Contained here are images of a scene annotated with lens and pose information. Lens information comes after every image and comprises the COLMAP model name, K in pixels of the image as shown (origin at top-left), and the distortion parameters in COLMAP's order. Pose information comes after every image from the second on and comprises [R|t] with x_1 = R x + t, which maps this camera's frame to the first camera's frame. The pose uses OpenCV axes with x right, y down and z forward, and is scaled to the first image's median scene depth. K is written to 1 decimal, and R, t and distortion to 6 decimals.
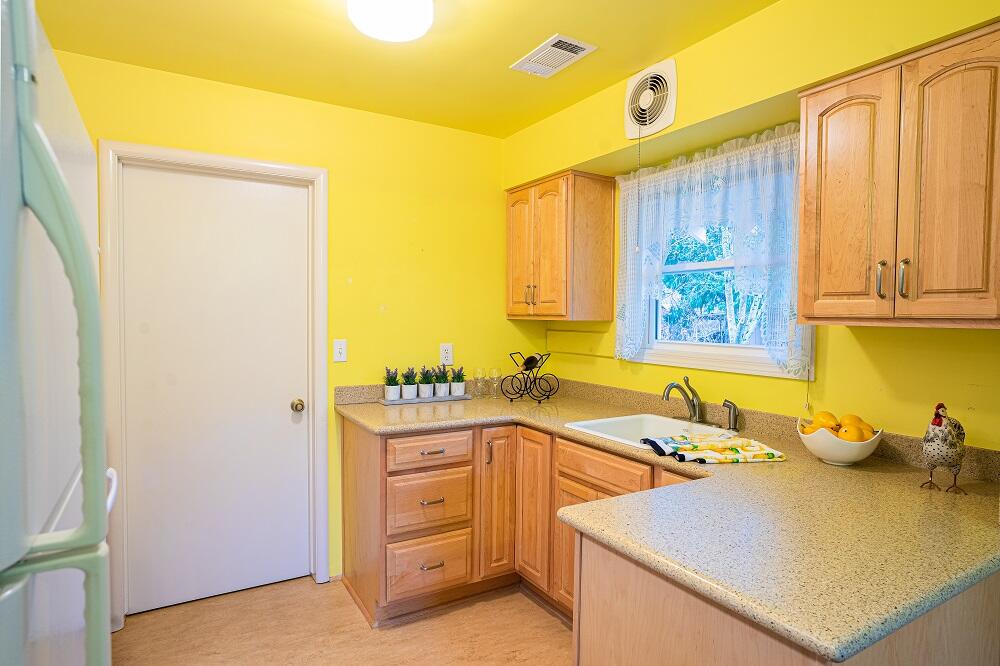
lens RADIAL K [[576.6, 0, 533.8], [0, 576.6, 334.2], [0, 0, 1]] dist [0.000386, -0.000309]
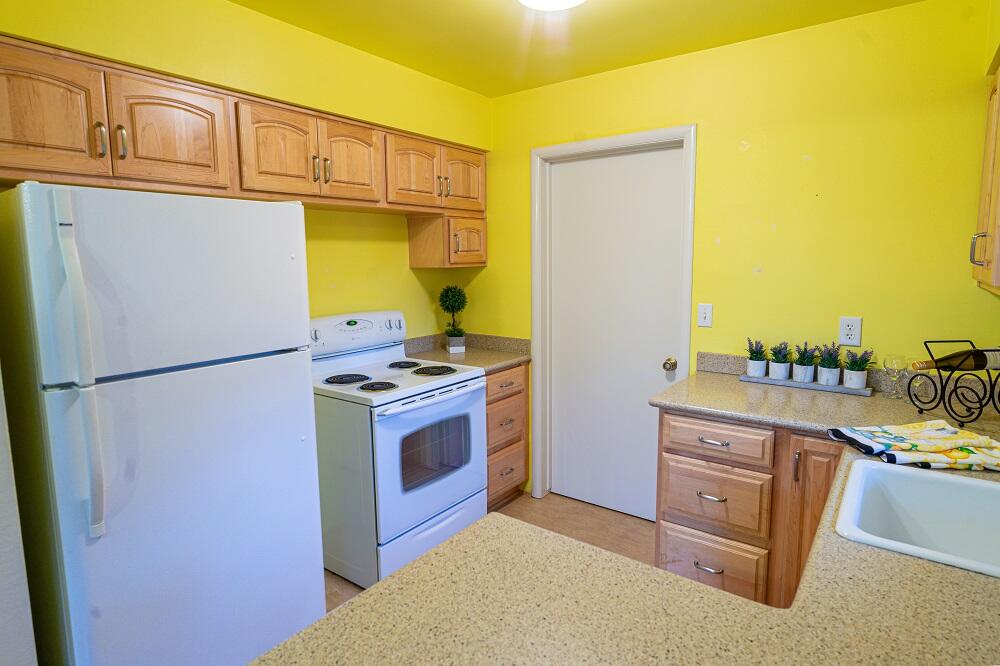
lens RADIAL K [[571.0, 0, 500.0], [0, 571.0, 333.0], [0, 0, 1]] dist [-0.000790, -0.000199]
pose [[0.348569, 0.112383, -0.930521, 0.429630], [-0.023450, 0.993521, 0.111207, -0.039212], [0.936990, -0.016943, 0.348946, 0.354585]]
